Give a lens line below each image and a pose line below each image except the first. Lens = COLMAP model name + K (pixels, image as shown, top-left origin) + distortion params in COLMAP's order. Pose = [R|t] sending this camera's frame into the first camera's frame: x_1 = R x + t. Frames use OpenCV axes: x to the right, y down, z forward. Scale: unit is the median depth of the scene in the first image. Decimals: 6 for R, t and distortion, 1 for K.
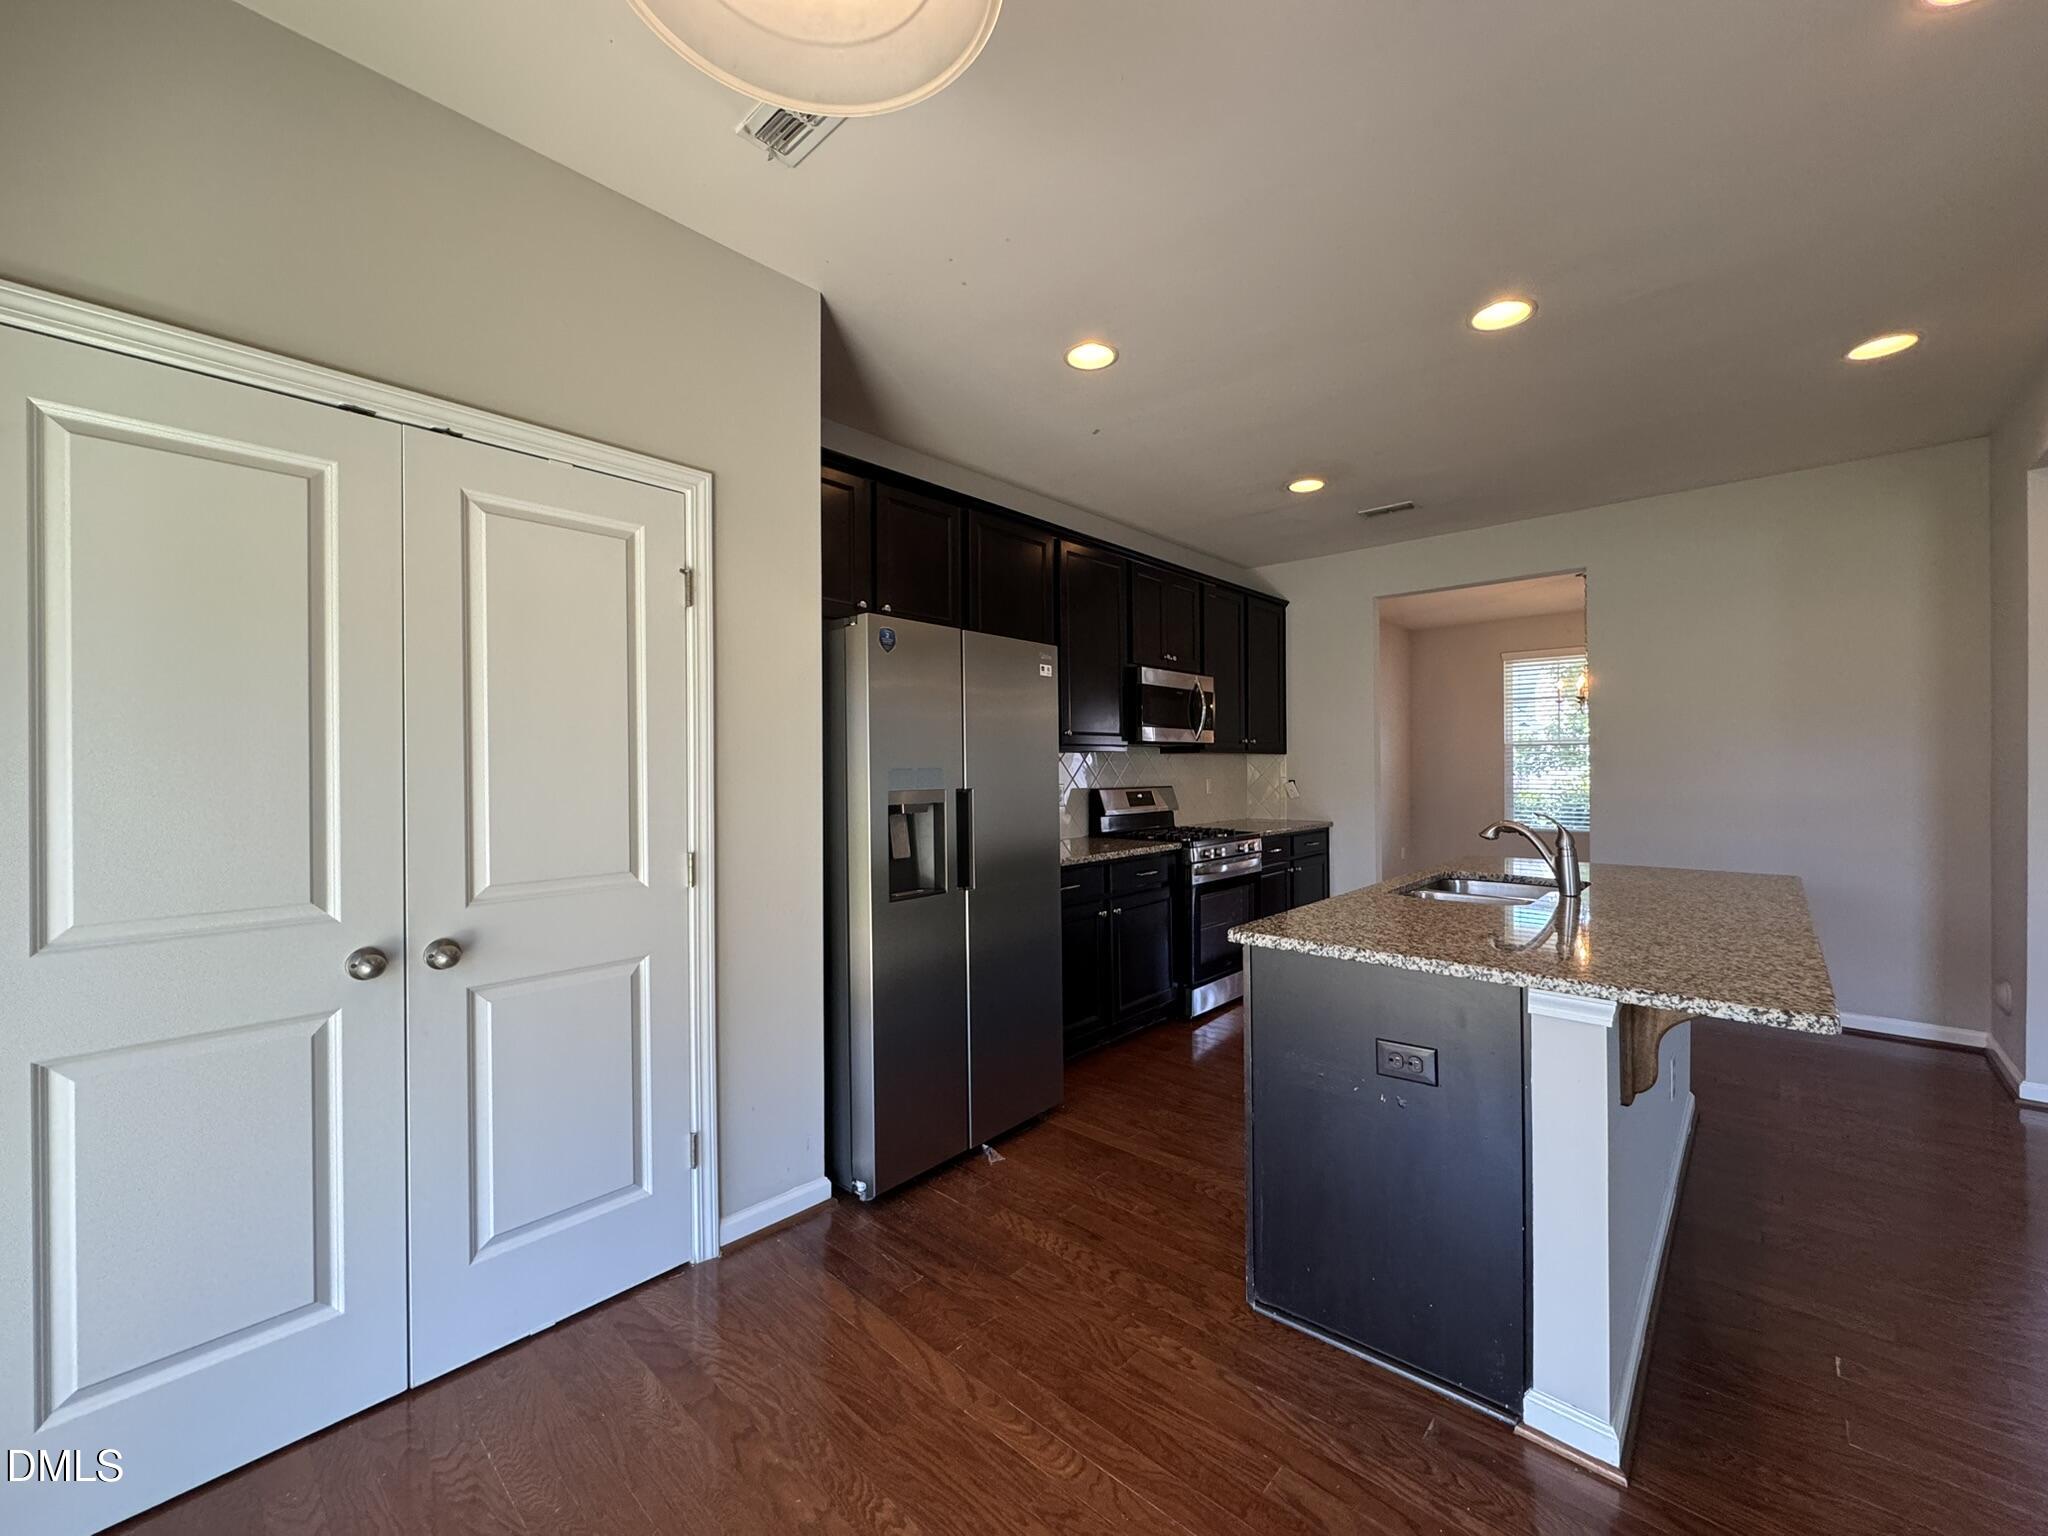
lens RADIAL K [[836.4, 0, 1047.1], [0, 836.4, 765.8], [0, 0, 1]] dist [0.027410, -0.000010]
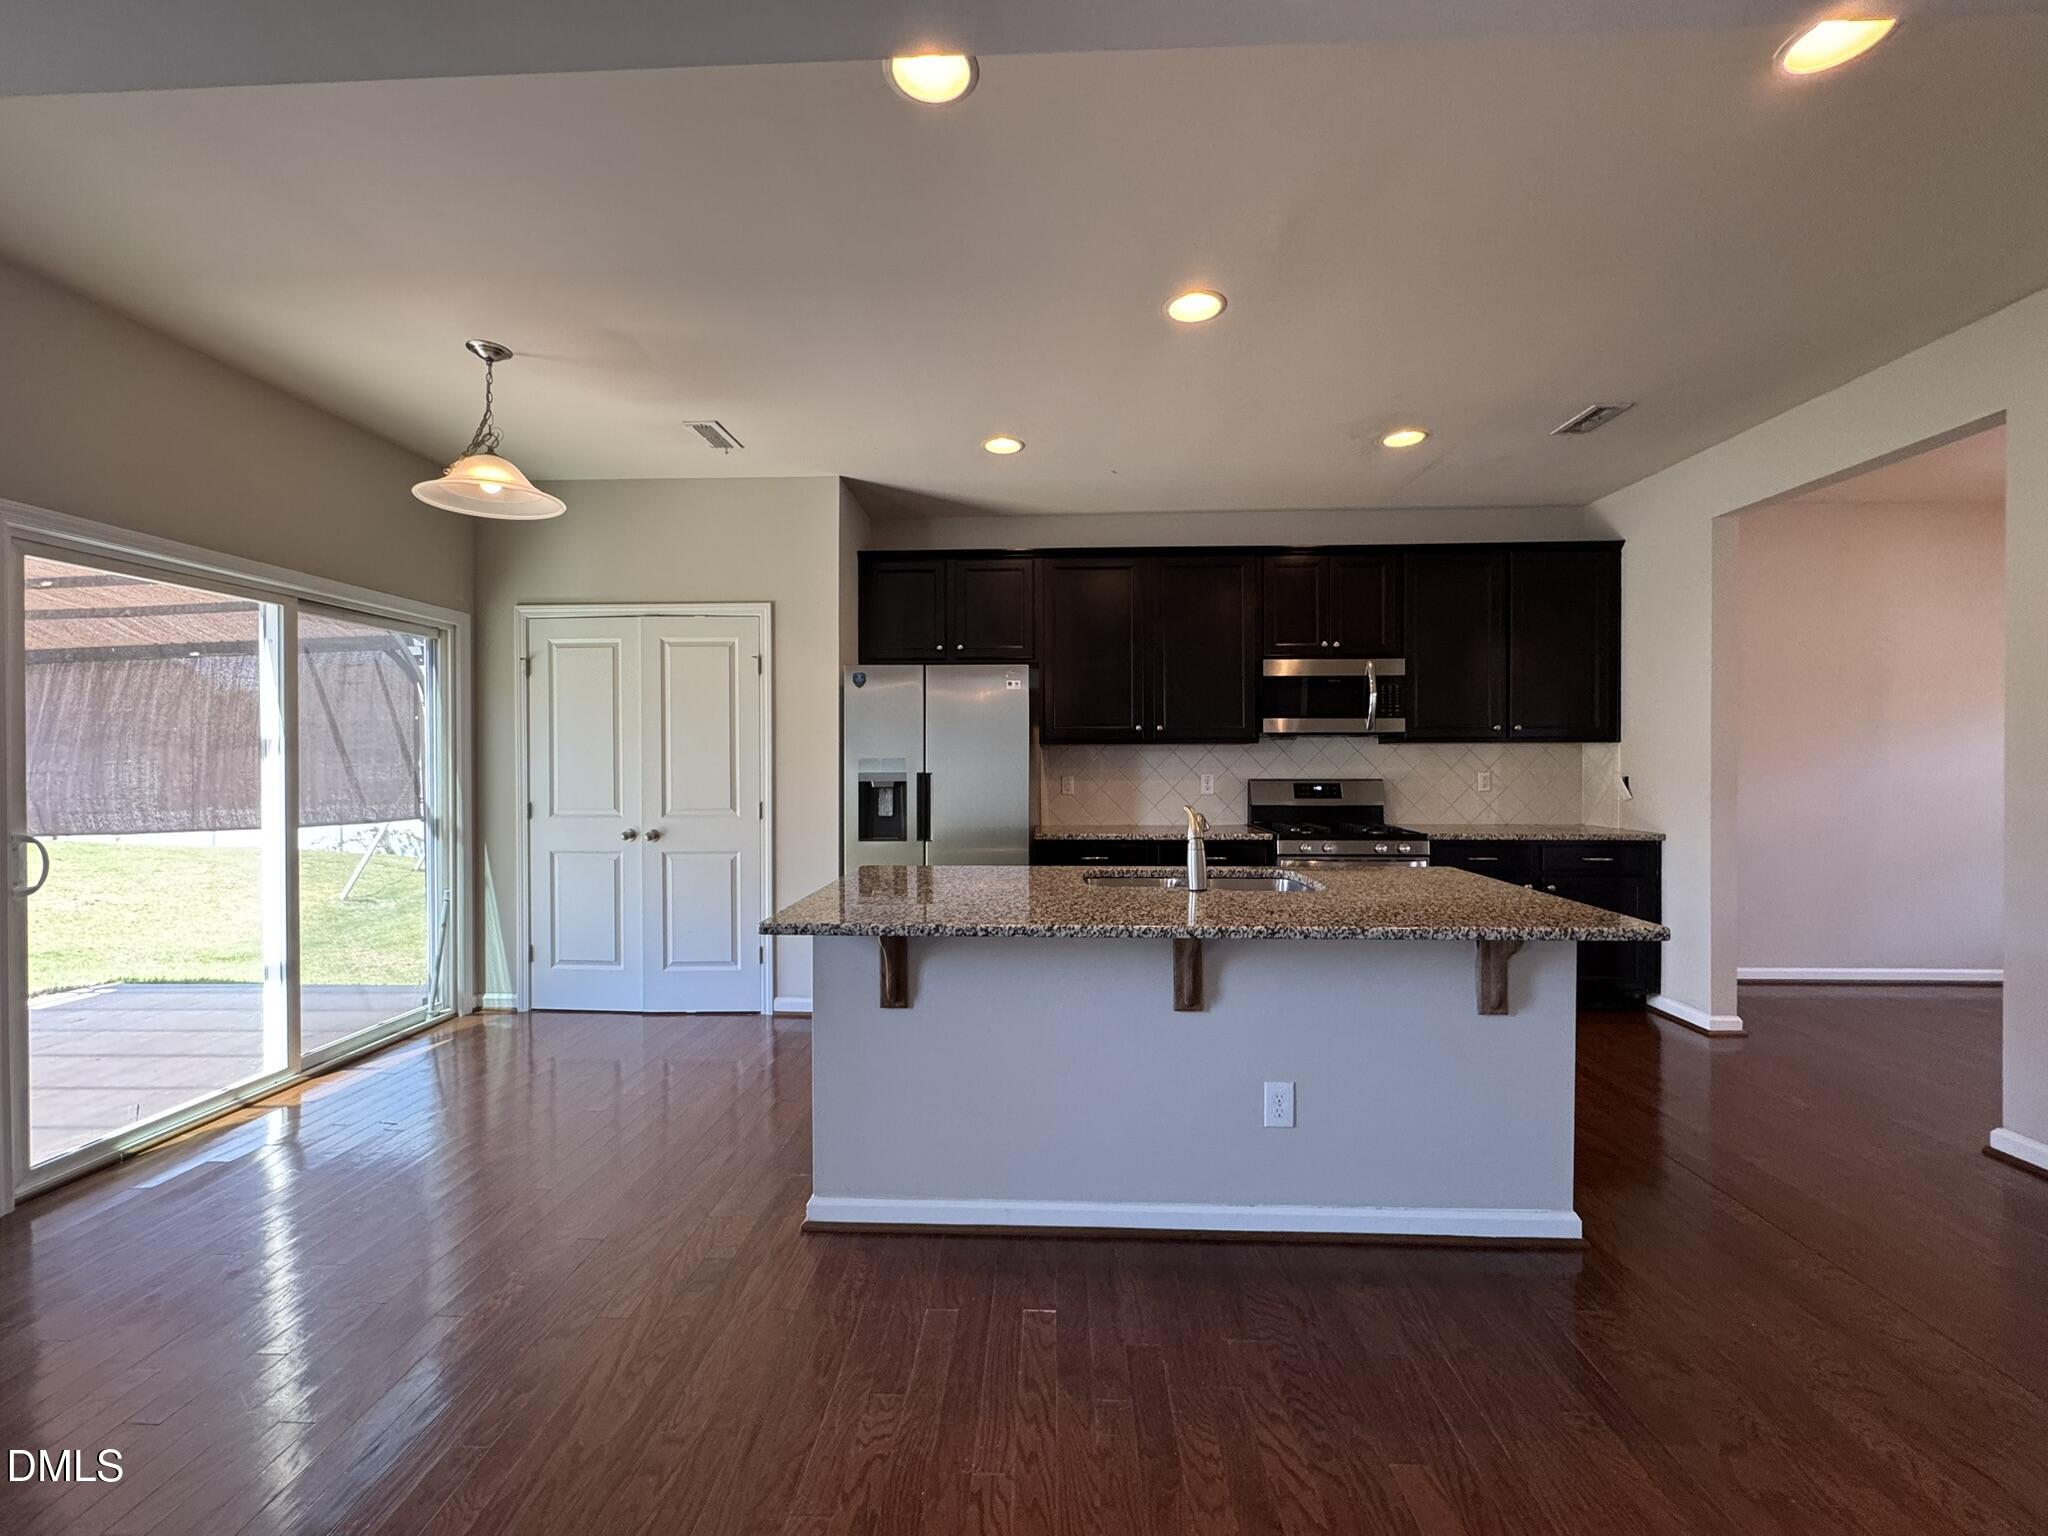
lens RADIAL K [[814.1, 0, 1023.3], [0, 814.1, 766.3], [0, 0, 1]] dist [-0.001693, -0.000035]
pose [[0.629997, 0.012786, -0.776493, 0.981786], [0.000034, 0.999864, 0.016491, -0.007609], [0.776598, -0.010415, 0.629910, 0.212289]]
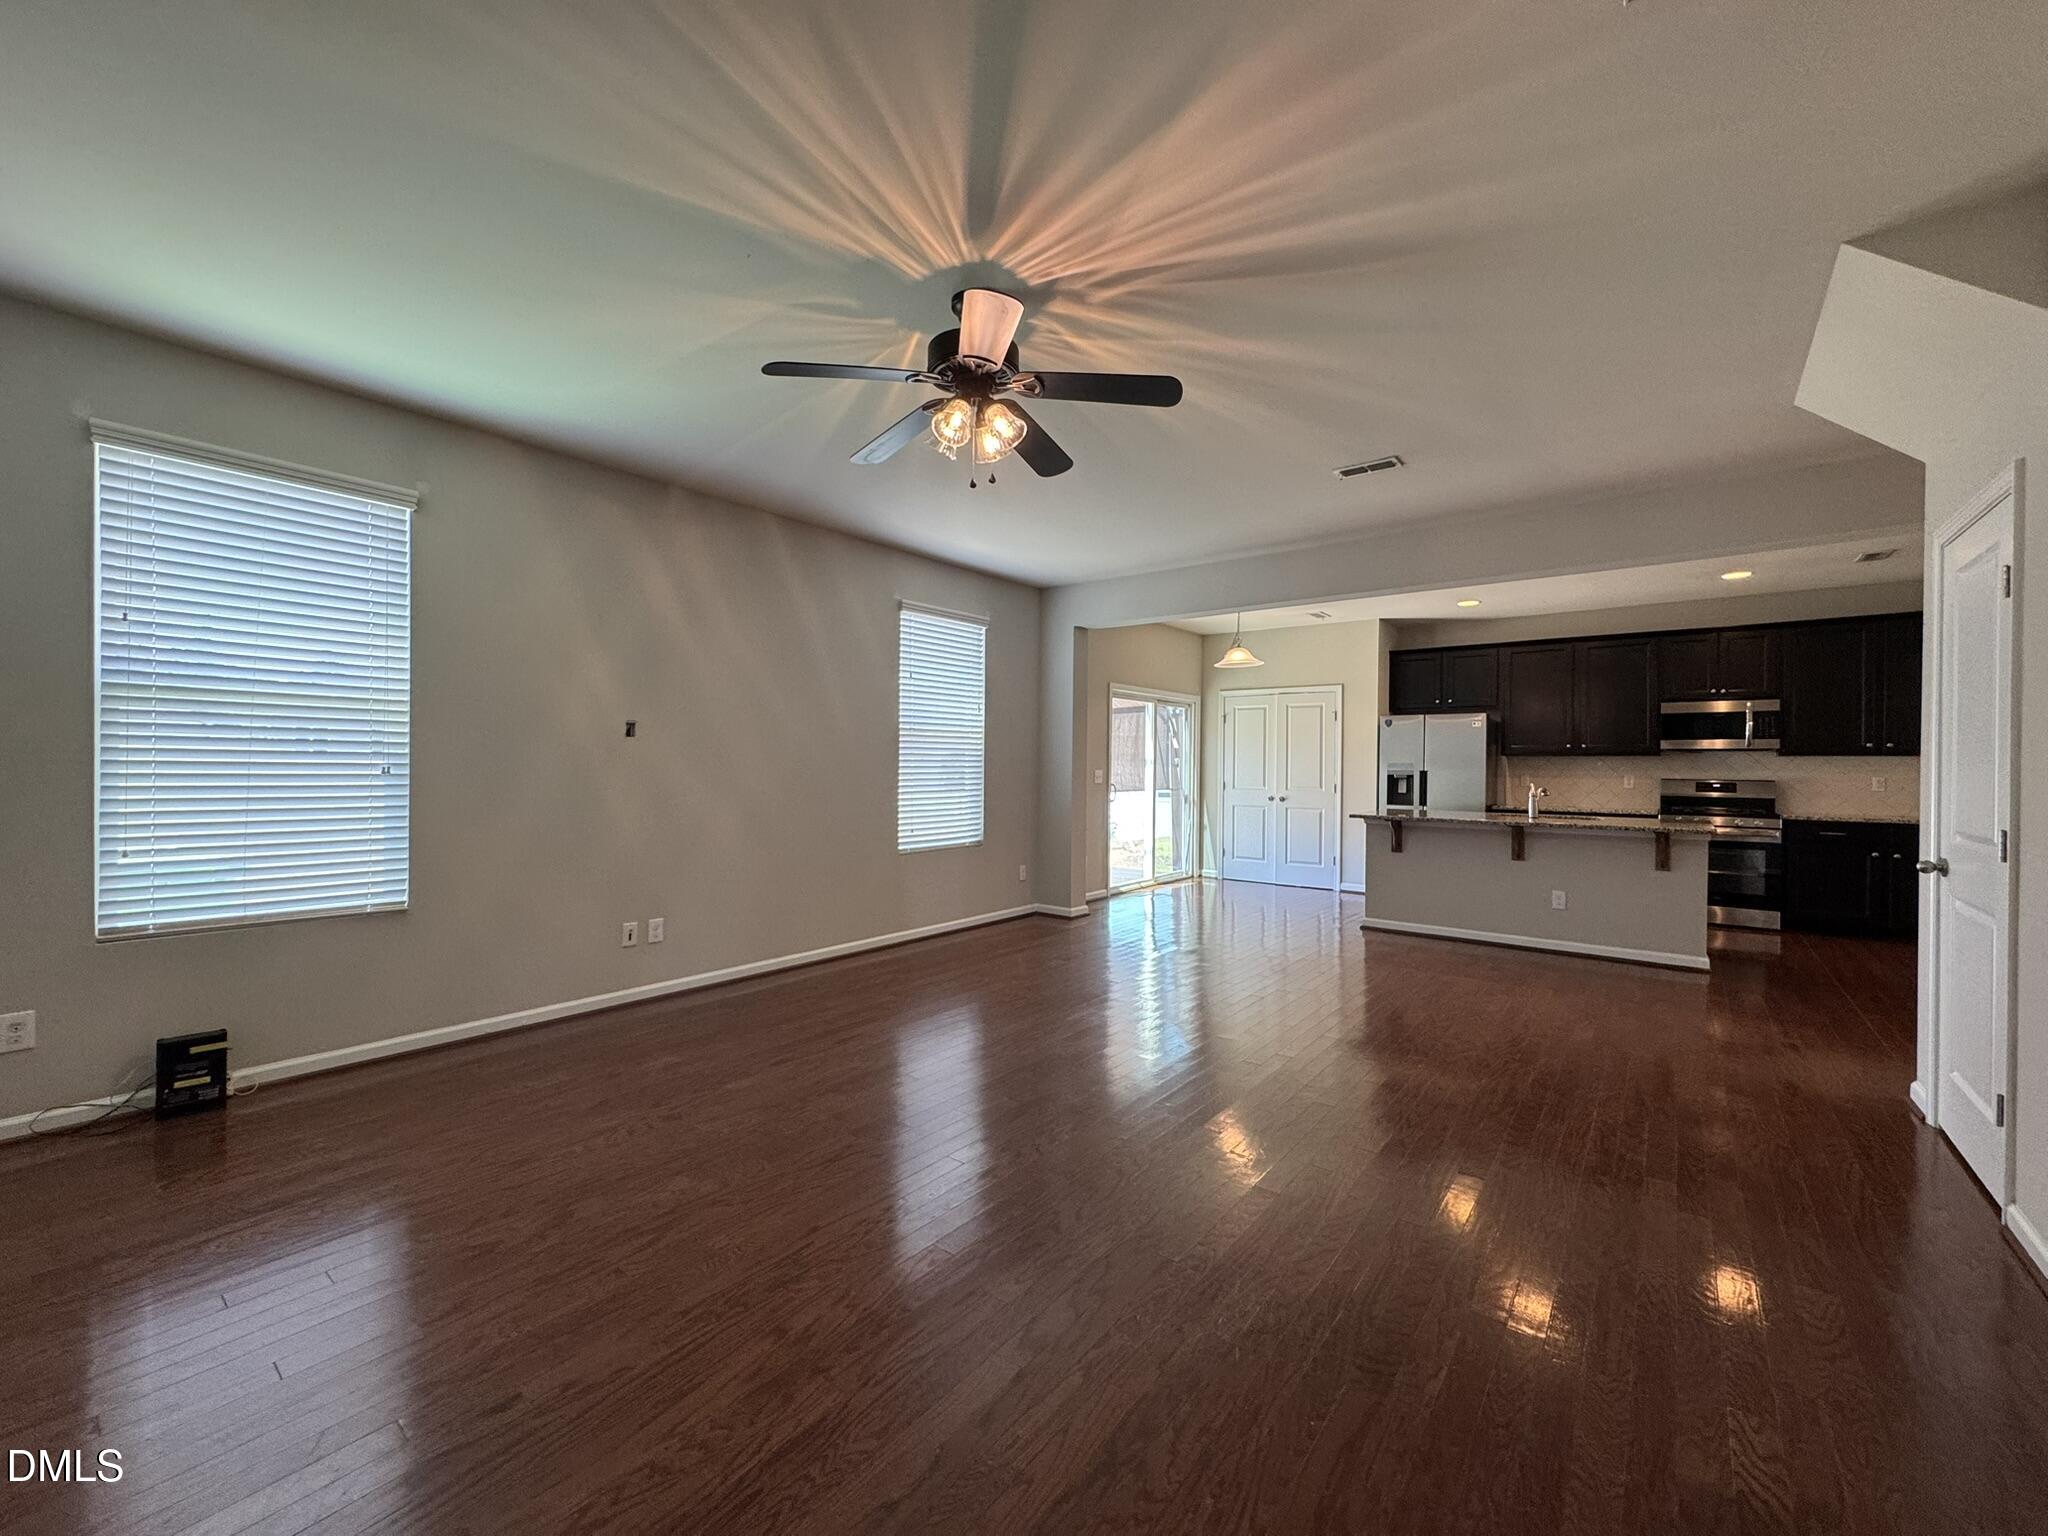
lens RADIAL K [[816.1, 0, 1024.0], [0, 816.1, 768.0], [0, 0, 1]] dist [-0.005380, 0.000004]
pose [[0.048176, 0.012131, -0.998765, 2.277941], [-0.006052, 0.999911, 0.011853, -0.006326], [0.998821, 0.005473, 0.048245, -0.421841]]
